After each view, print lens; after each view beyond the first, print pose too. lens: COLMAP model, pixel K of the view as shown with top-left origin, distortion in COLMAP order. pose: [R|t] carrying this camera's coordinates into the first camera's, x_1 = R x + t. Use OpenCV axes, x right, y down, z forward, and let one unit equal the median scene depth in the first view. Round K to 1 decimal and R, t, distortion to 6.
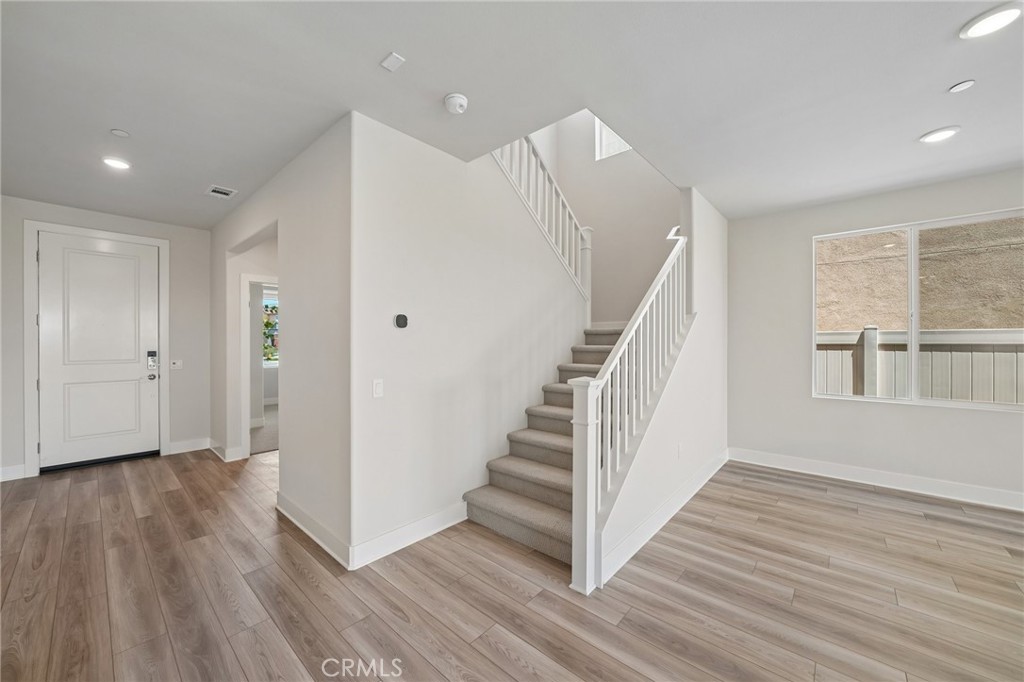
lens RADIAL K [[382.1, 0, 514.1], [0, 382.1, 346.3], [0, 0, 1]] dist [-0.002671, -0.000123]
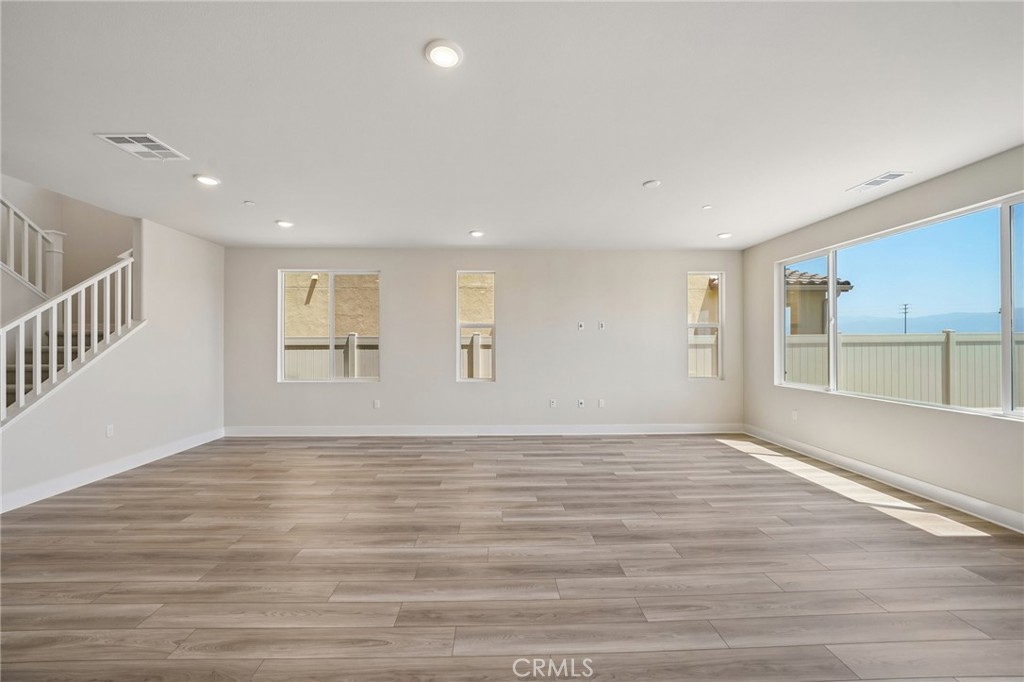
lens RADIAL K [[382.1, 0, 508.4], [0, 382.1, 335.1], [0, 0, 1]] dist [-0.002671, -0.000123]
pose [[0.732550, 0.020782, 0.680396, 0.362171], [0.000506, 0.999517, -0.031073, 0.002316], [-0.680713, 0.023107, 0.732185, -0.532722]]
